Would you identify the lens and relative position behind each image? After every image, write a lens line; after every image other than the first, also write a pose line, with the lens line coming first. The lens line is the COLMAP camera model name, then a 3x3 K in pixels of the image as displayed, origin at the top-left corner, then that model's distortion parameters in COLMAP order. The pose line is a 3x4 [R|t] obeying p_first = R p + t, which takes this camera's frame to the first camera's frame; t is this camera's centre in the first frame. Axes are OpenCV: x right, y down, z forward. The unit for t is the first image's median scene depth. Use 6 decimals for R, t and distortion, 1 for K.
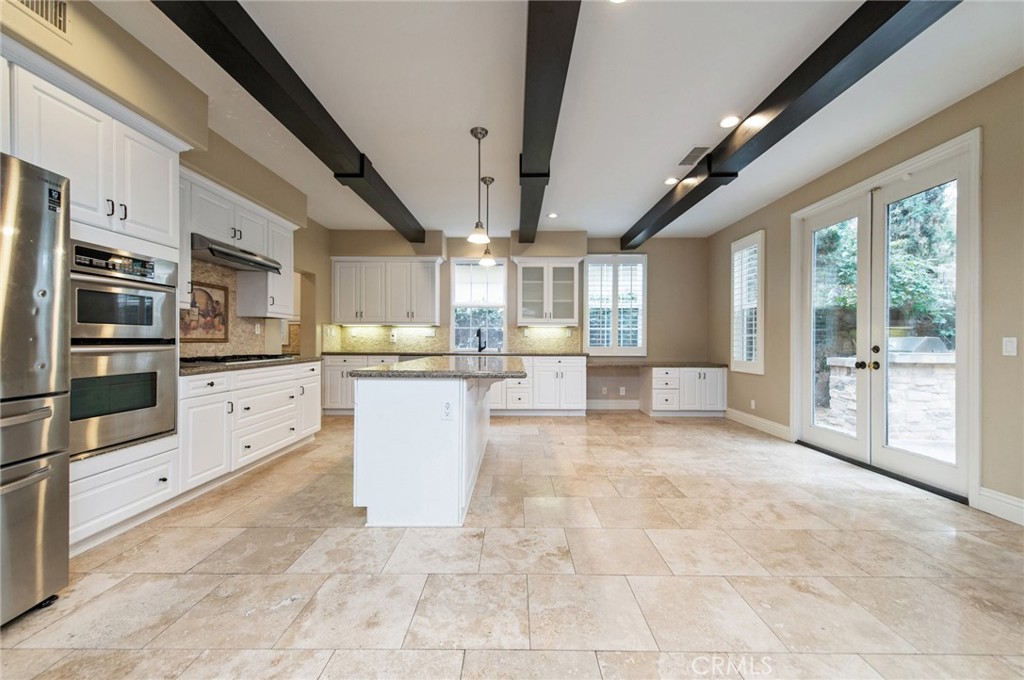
lens RADIAL K [[404.9, 0, 515.8], [0, 404.9, 340.6], [0, 0, 1]] dist [0.015934, -0.004016]
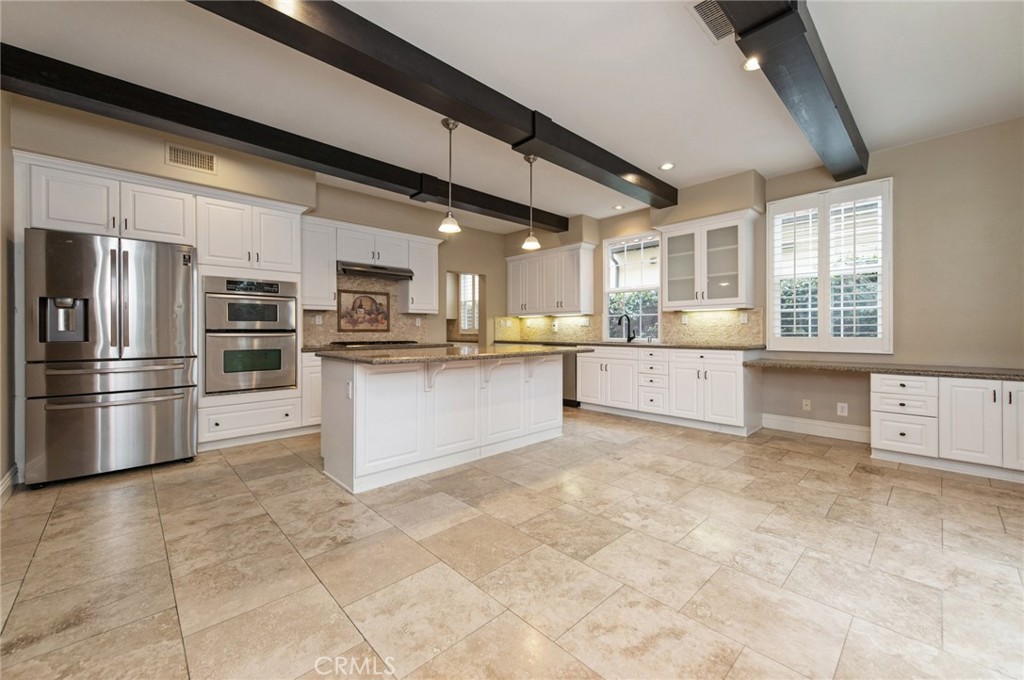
lens RADIAL K [[404.9, 0, 509.8], [0, 404.9, 334.7], [0, 0, 1]] dist [0.015934, -0.004016]
pose [[0.686474, 0.000825, -0.727154, 0.517856], [0.005316, 0.999967, 0.006153, 0.006167], [0.727135, -0.008089, 0.686447, 0.287325]]
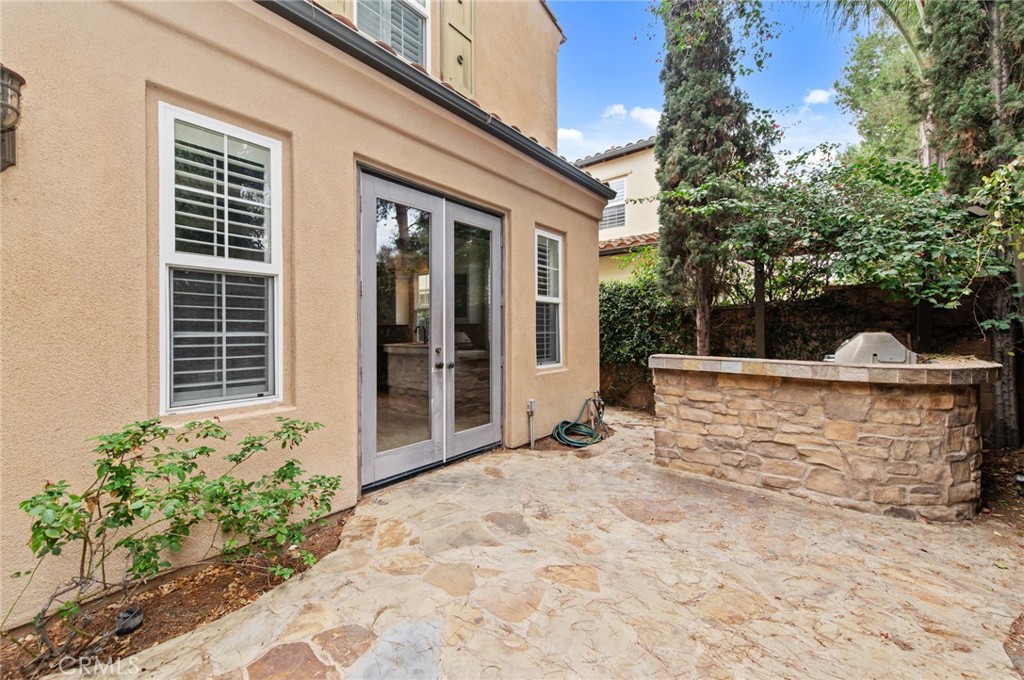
lens RADIAL K [[404.9, 0, 515.9], [0, 404.9, 337.5], [0, 0, 1]] dist [0.015934, -0.004016]
pose [[0.785935, 0.005512, -0.618284, 1.302201], [0.007312, 0.999807, 0.018208, -0.021237], [0.618265, -0.018831, 0.785744, 0.252316]]
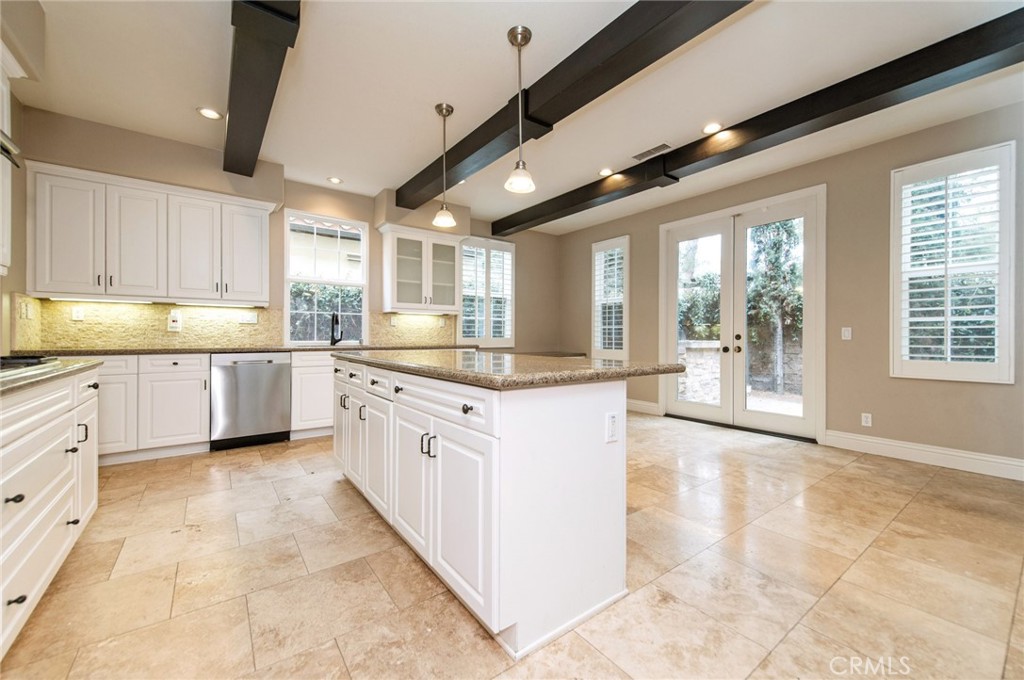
lens RADIAL K [[404.9, 0, 519.3], [0, 404.9, 337.6], [0, 0, 1]] dist [0.015934, -0.004016]
pose [[0.796241, -0.003813, 0.604967, -0.366033], [-0.001249, 0.999968, 0.007948, 0.009943], [-0.604978, -0.007084, 0.796211, 0.296311]]
